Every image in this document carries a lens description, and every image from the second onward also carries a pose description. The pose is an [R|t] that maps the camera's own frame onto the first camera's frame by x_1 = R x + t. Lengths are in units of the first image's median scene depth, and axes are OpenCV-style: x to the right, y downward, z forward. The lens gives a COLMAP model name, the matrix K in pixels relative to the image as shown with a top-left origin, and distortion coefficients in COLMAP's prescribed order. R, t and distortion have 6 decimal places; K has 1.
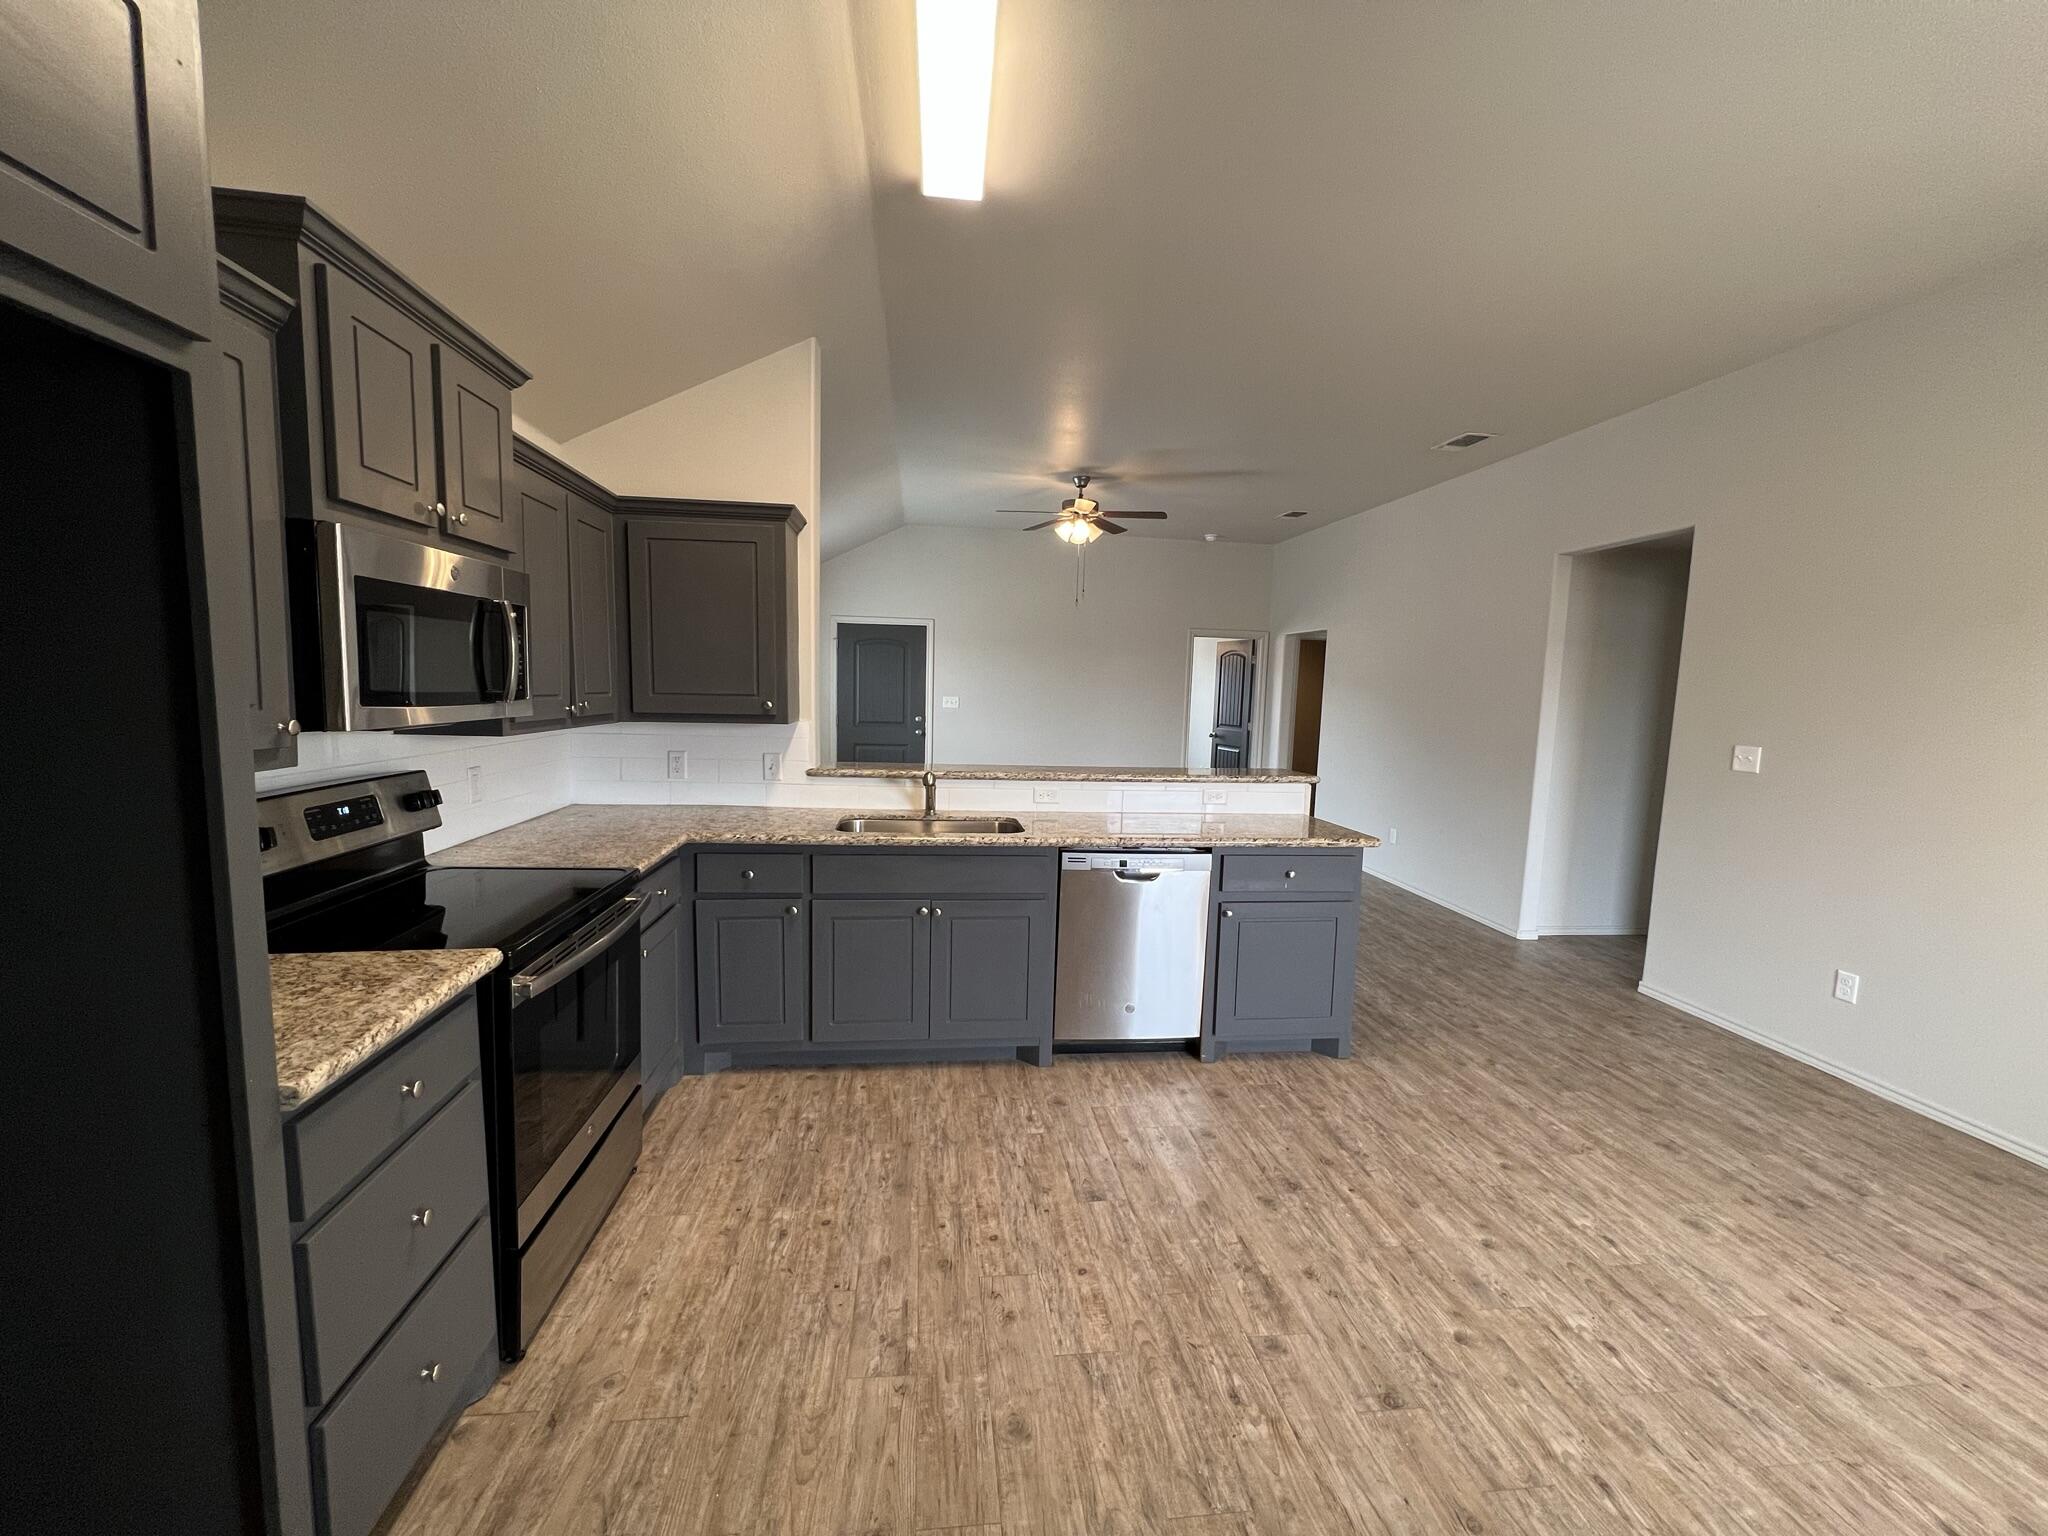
lens RADIAL K [[820.7, 0, 1019.6], [0, 820.7, 770.3], [0, 0, 1]] dist [0.000151, 0.000083]
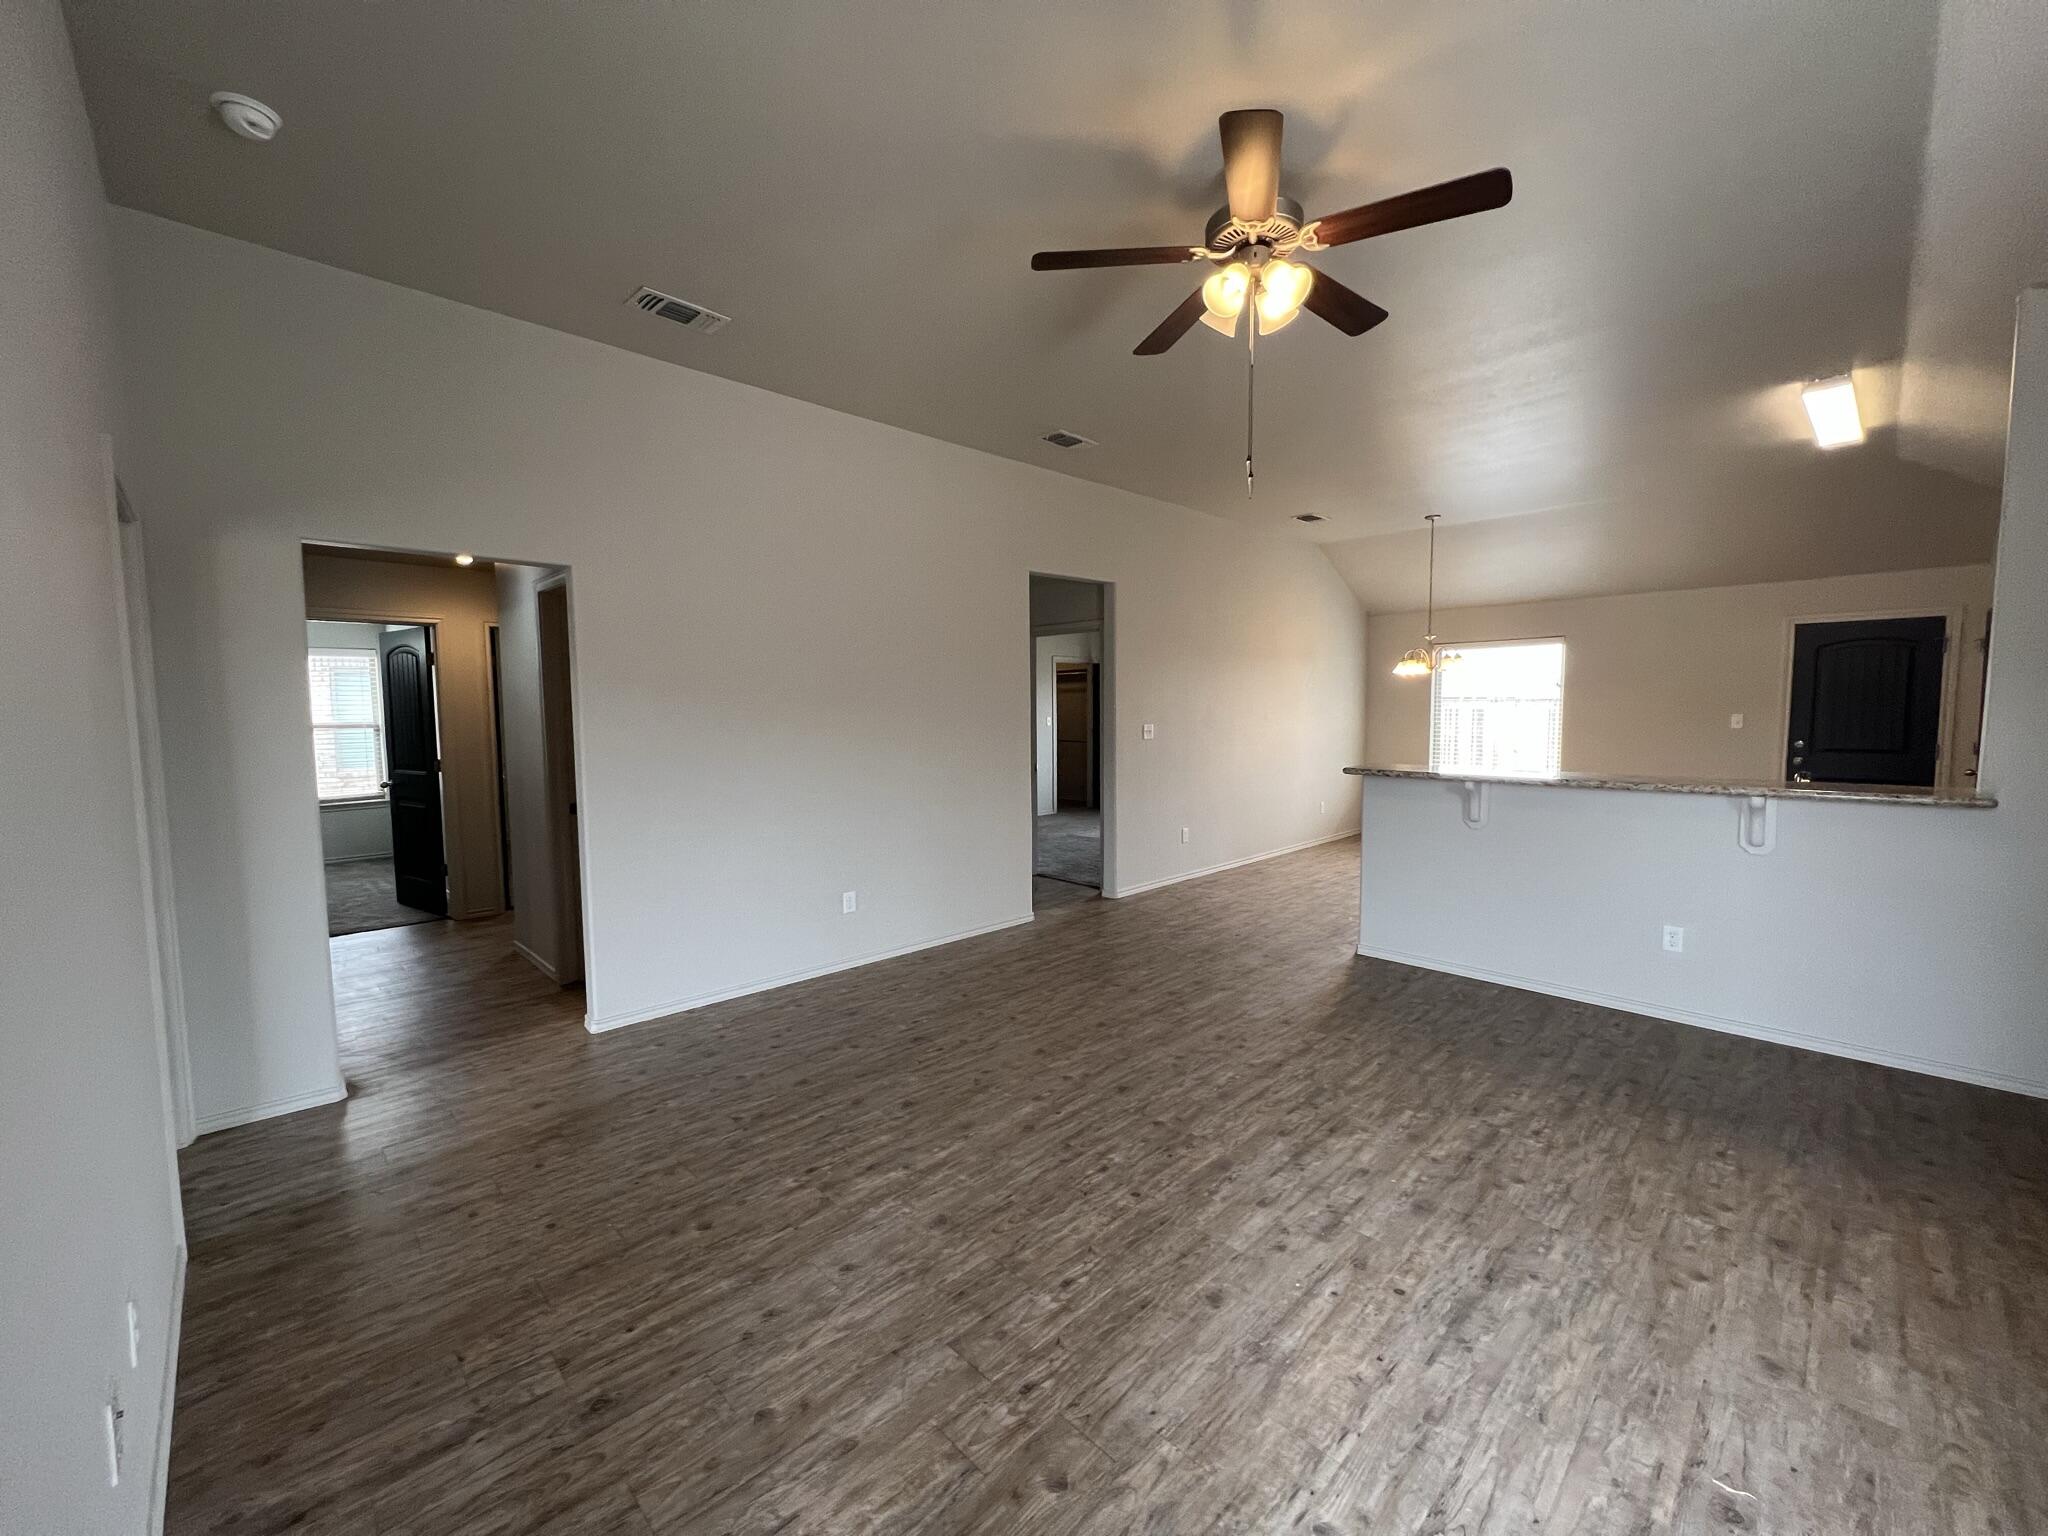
lens RADIAL K [[817.4, 0, 1018.4], [0, 817.4, 770.6], [0, 0, 1]] dist [-0.000020, -0.000289]
pose [[-0.604394, -0.085845, 0.792047, -0.472030], [0.075358, 0.983560, 0.164106, -0.359158], [-0.793113, 0.158872, -0.587989, 3.427337]]
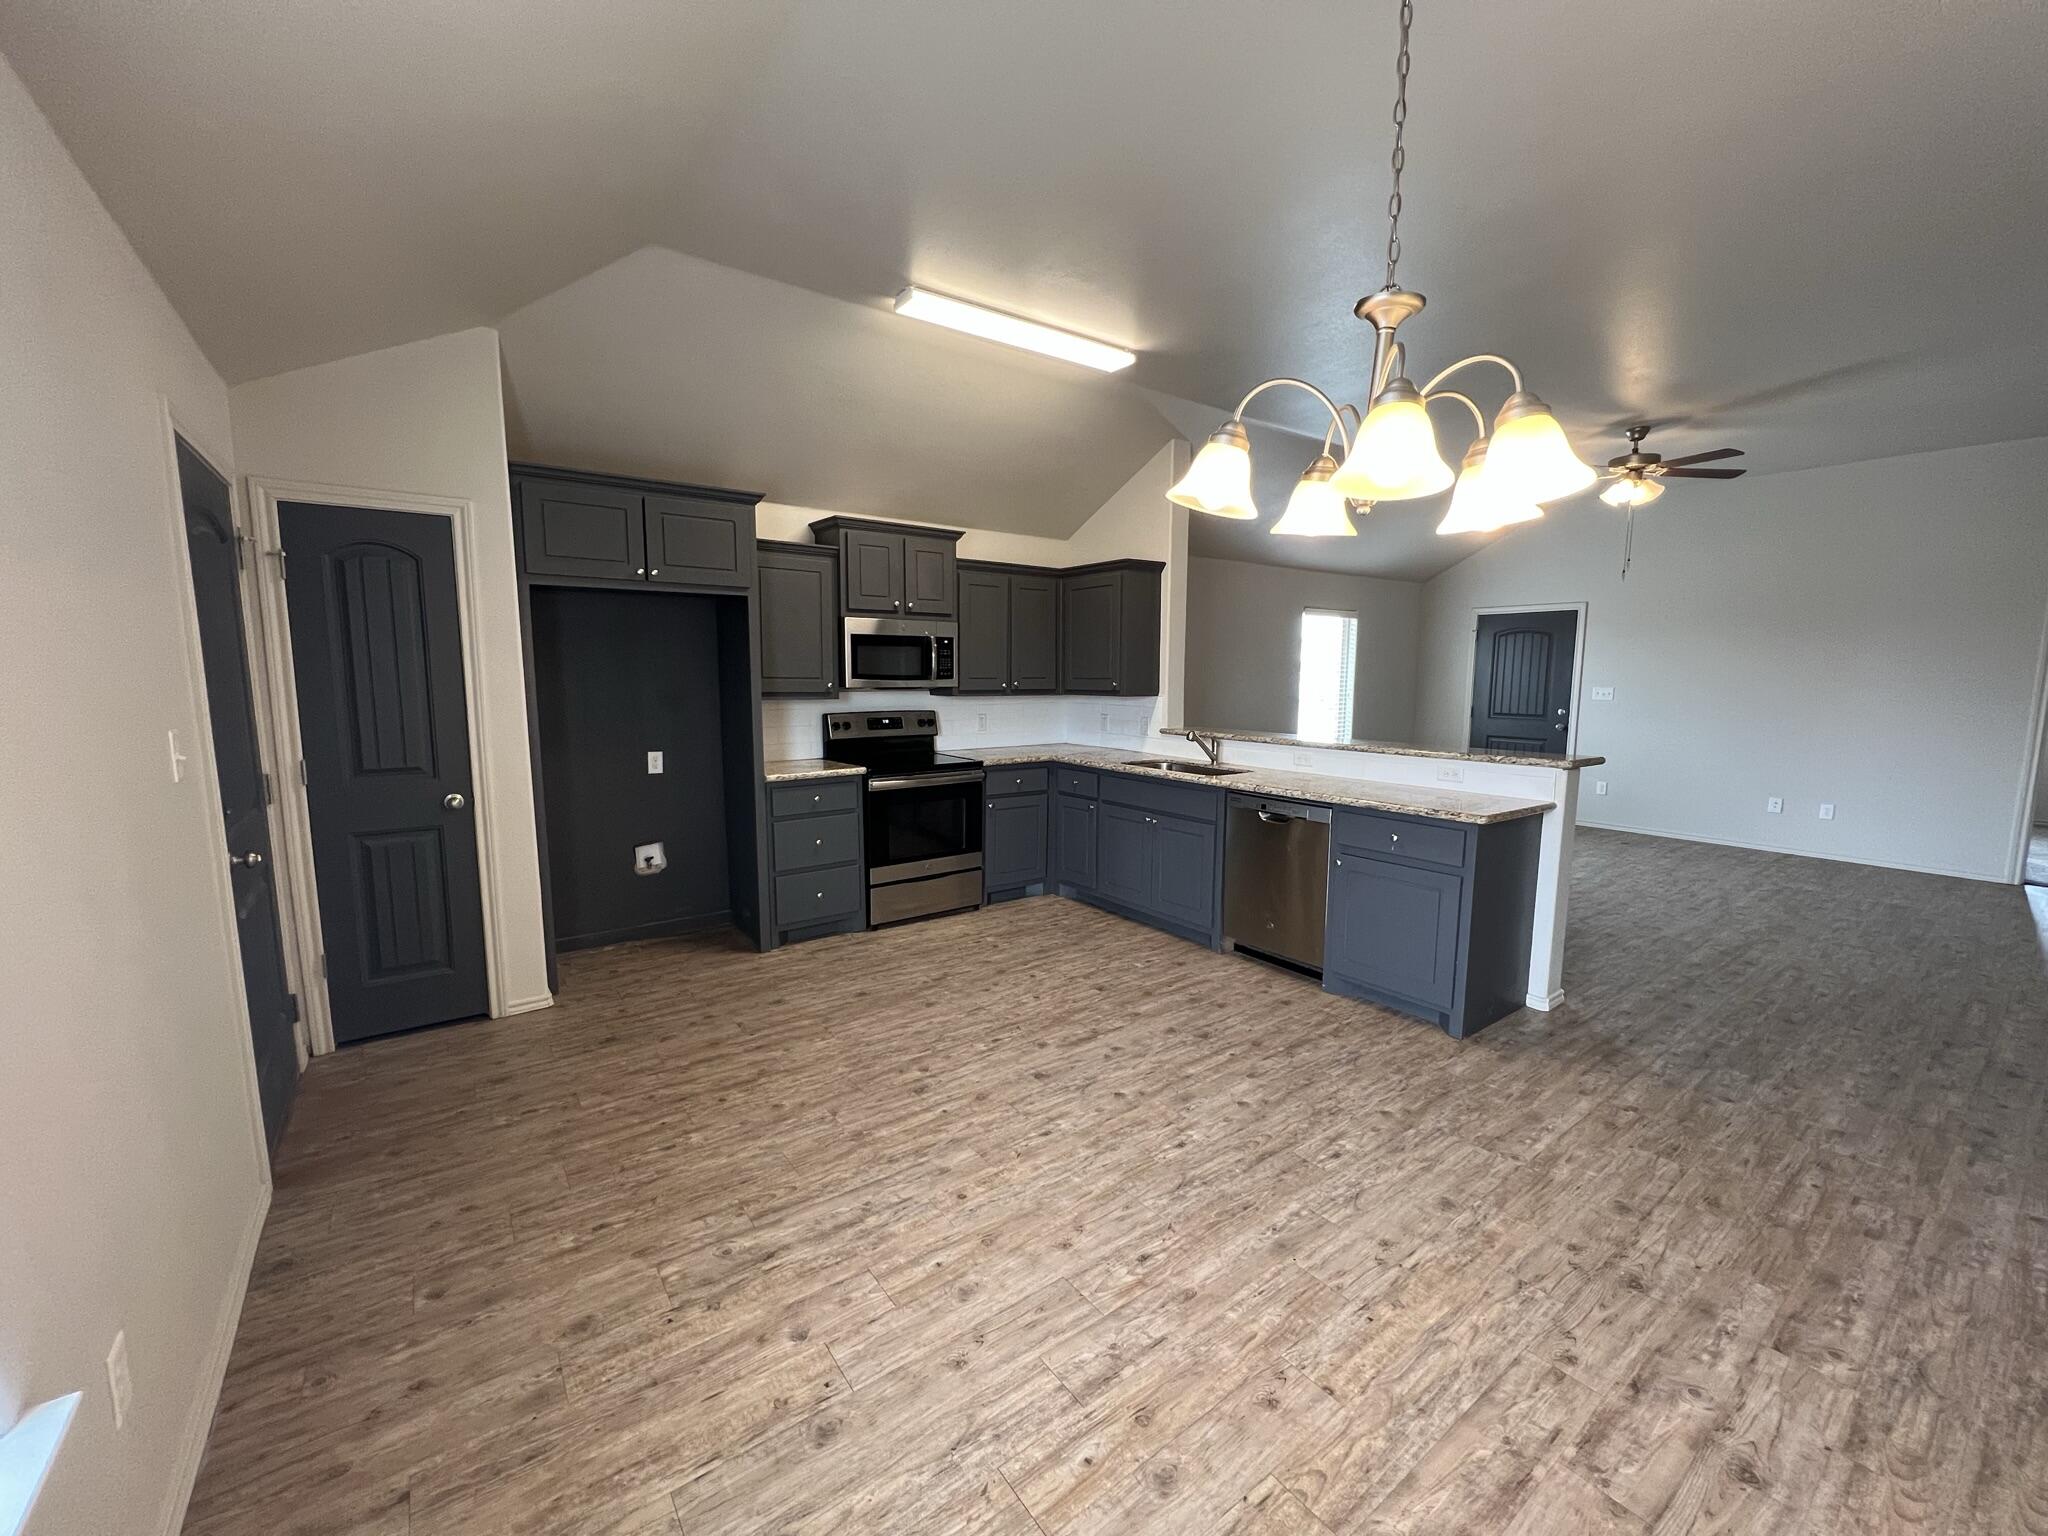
lens RADIAL K [[820.7, 0, 1019.6], [0, 820.7, 770.3], [0, 0, 1]] dist [0.000151, 0.000083]
pose [[0.495177, 0.079928, -0.865107, 1.335400], [-0.082407, 0.995591, 0.044814, 0.041717], [0.864875, 0.049100, 0.499581, 0.053857]]
